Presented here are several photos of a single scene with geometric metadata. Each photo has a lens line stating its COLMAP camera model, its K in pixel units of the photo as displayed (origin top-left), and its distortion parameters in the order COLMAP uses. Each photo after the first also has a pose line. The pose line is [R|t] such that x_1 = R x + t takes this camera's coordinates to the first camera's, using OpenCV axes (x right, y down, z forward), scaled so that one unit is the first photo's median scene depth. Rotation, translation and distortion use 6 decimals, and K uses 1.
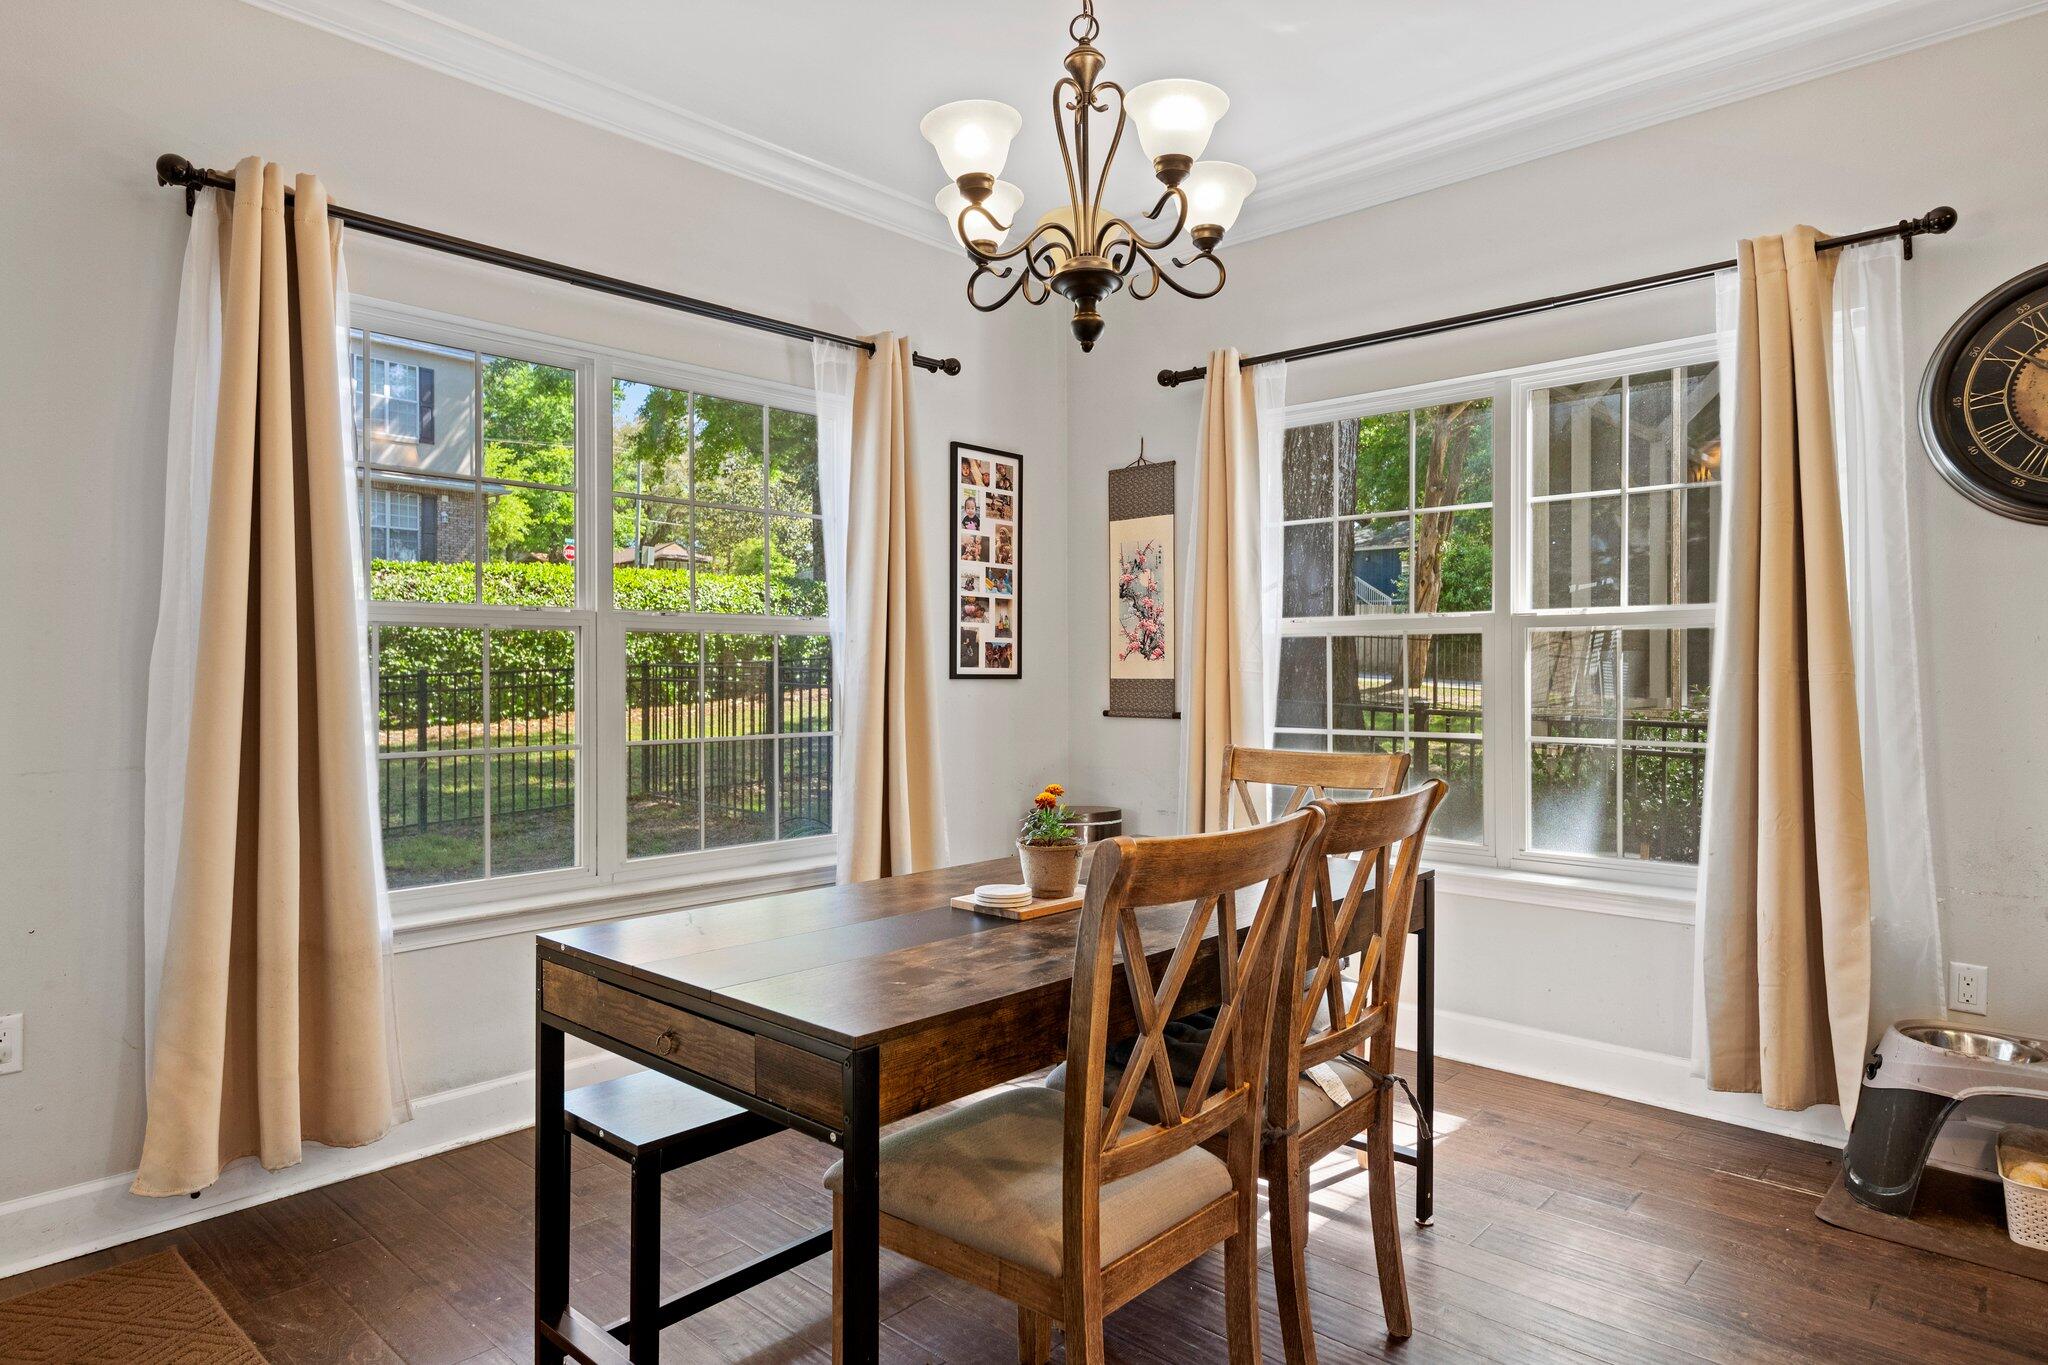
lens RADIAL K [[1193.3, 0, 1020.5], [0, 1193.3, 681.1], [0, 0, 1]] dist [0.002227, 0.006588]
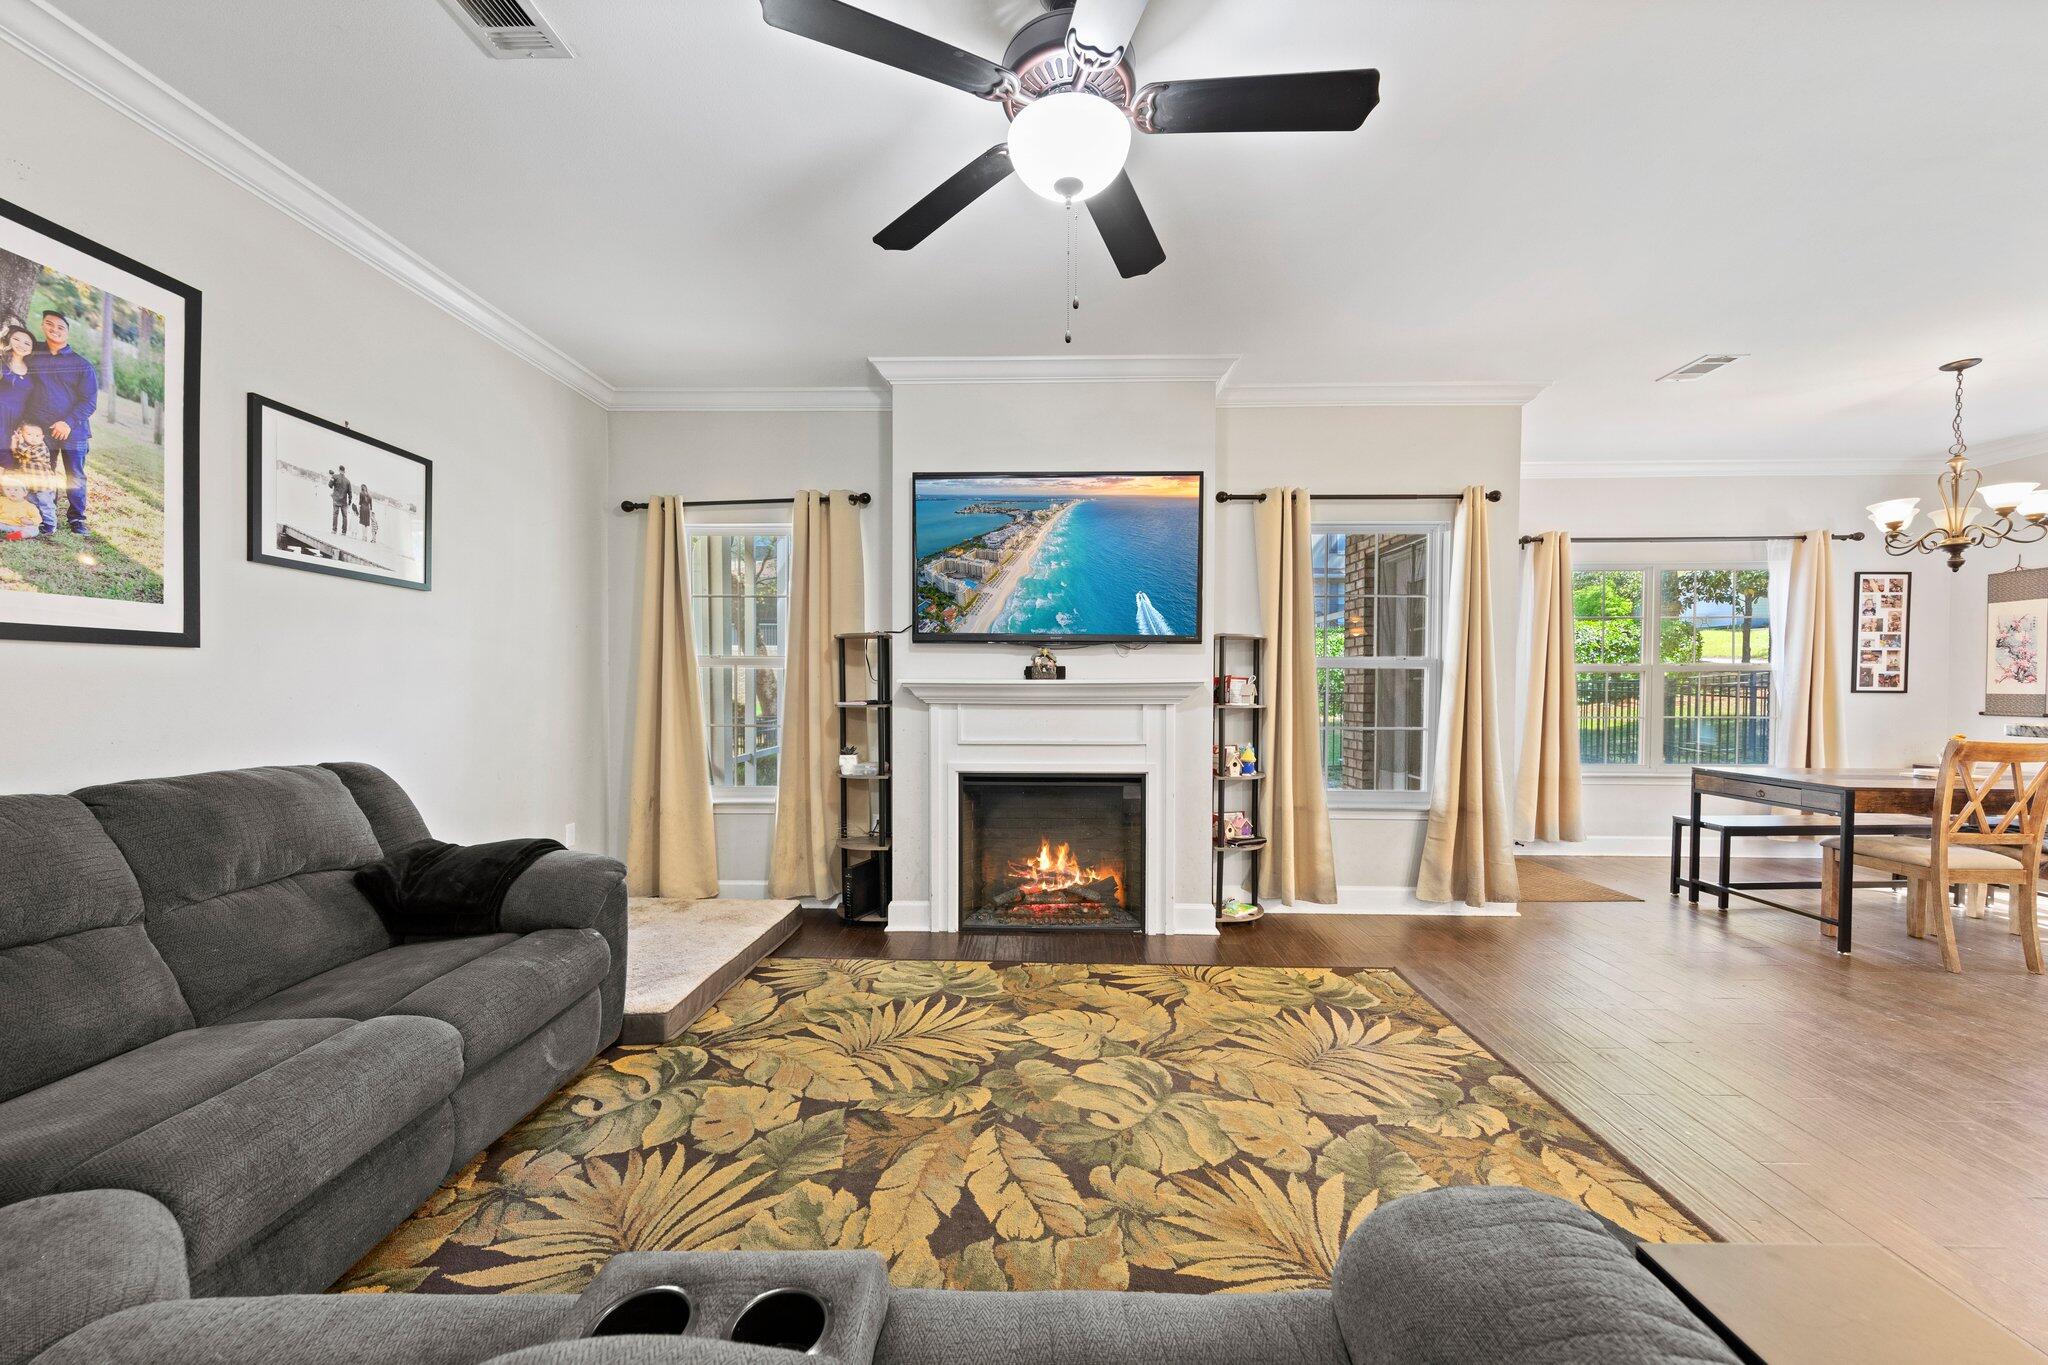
lens RADIAL K [[758.0, 0, 1024.0], [0, 758.0, 698.5], [0, 0, 1]] dist [0.006217, -0.000601]
pose [[0.661198, 0.017487, -0.750008, -0.025715], [-0.008586, 0.999839, 0.015743, -0.001554], [0.750162, -0.003970, 0.661242, -1.247660]]
